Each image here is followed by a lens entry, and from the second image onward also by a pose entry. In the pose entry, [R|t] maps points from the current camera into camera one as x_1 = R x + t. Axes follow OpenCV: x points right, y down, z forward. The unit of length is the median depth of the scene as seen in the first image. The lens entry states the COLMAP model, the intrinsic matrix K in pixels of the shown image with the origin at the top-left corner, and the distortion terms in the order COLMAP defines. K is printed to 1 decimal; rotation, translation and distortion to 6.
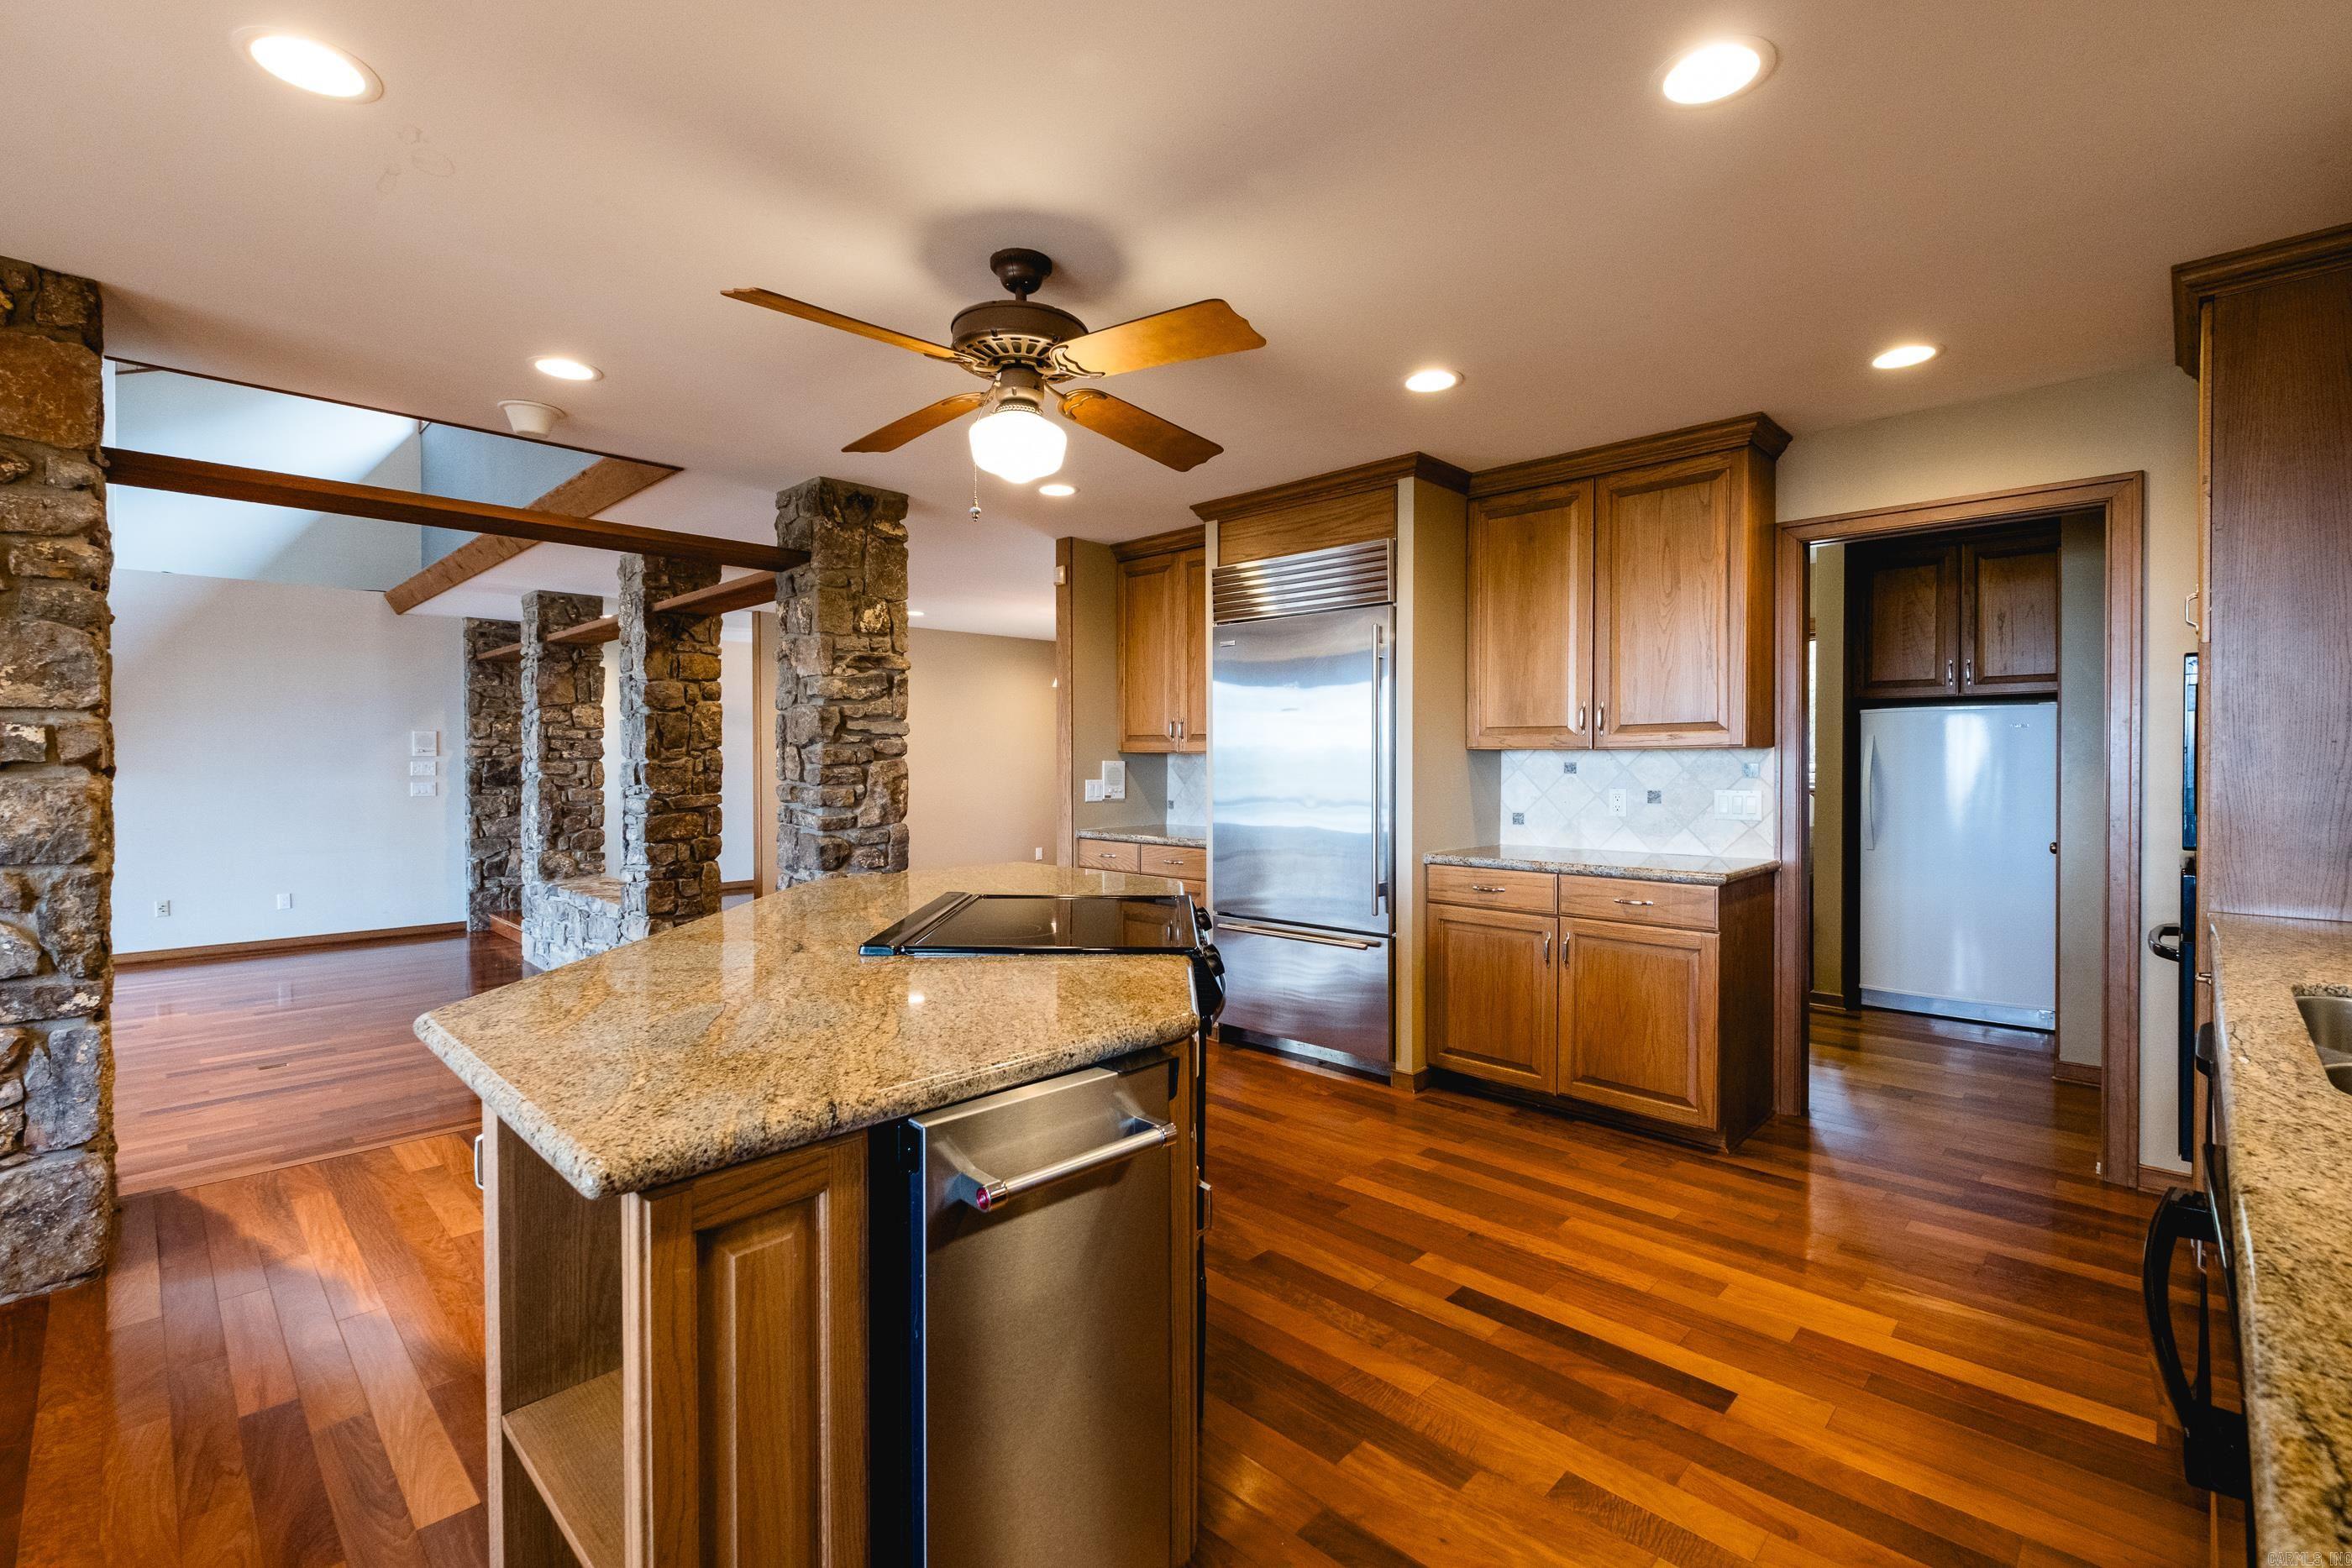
lens RADIAL K [[1018.5, 0, 1179.6], [0, 1018.5, 772.8], [0, 0, 1]] dist [0.003019, -0.001543]
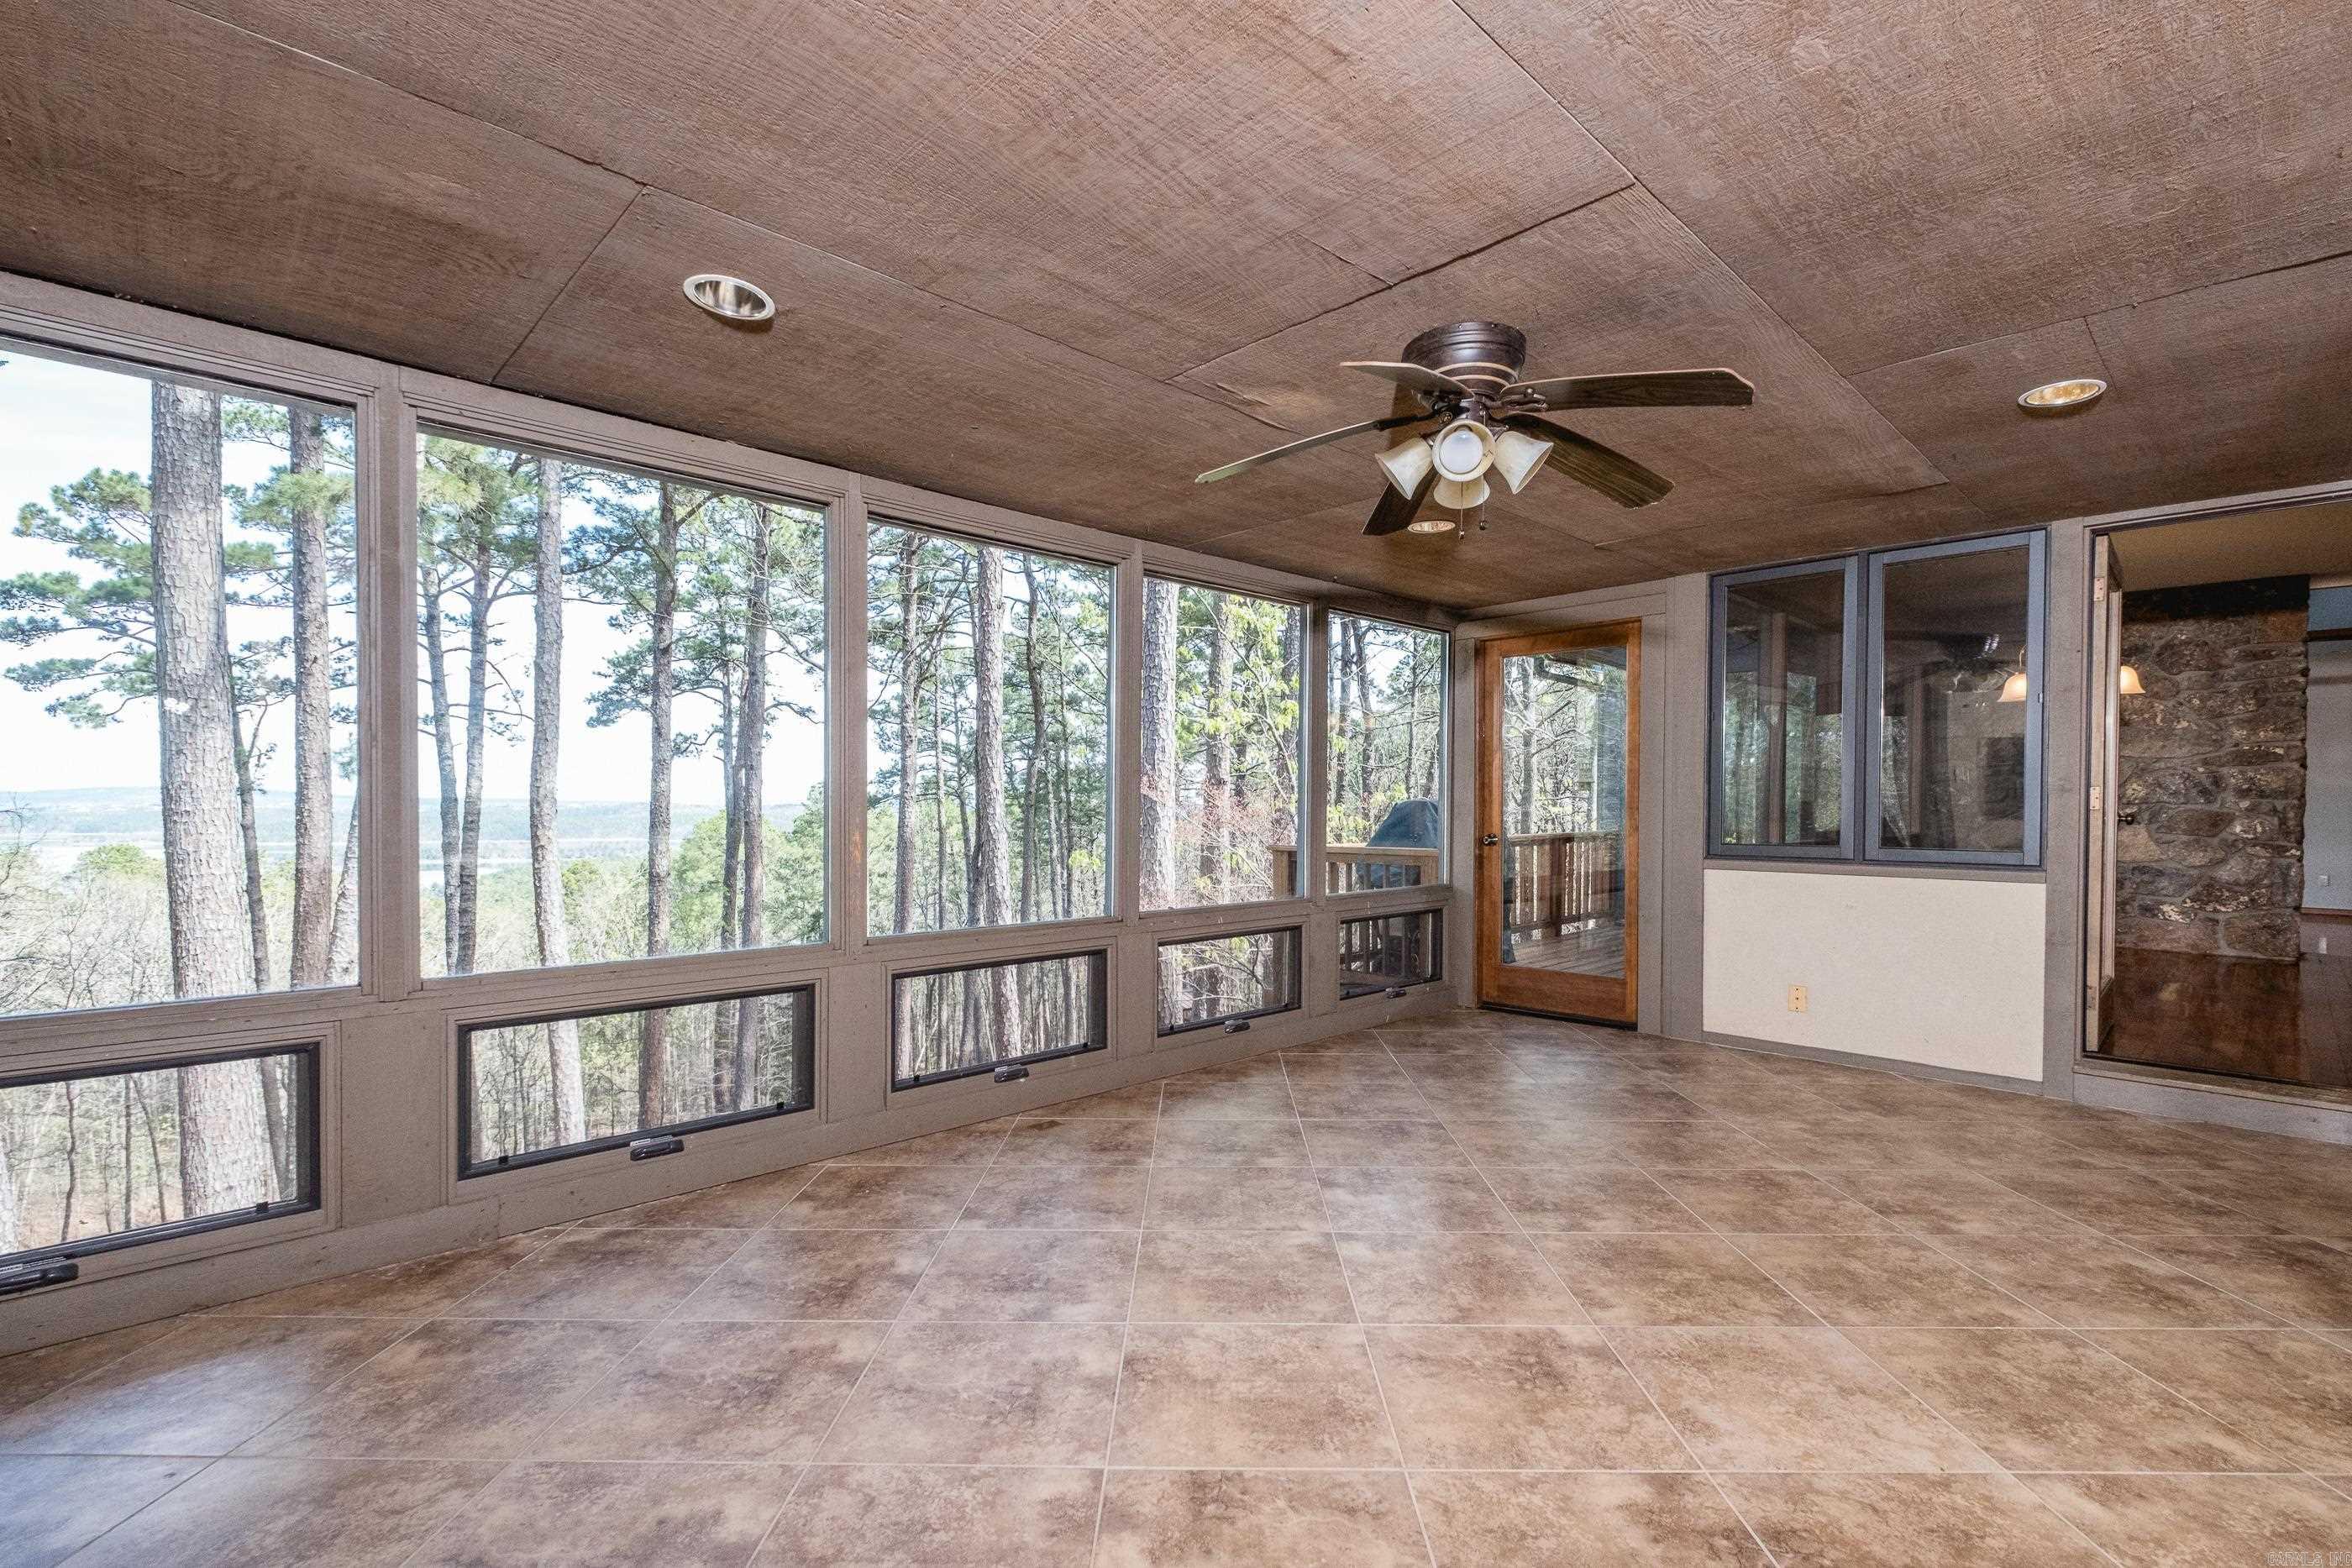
lens RADIAL K [[1018.5, 0, 1175.2], [0, 1018.5, 784.5], [0, 0, 1]] dist [0.003019, -0.001543]
pose [[-0.030305, 0.004920, -0.999529, 1.615995], [-0.030892, 0.999506, 0.005857, 0.123307], [0.999063, 0.031055, -0.030138, -1.783709]]
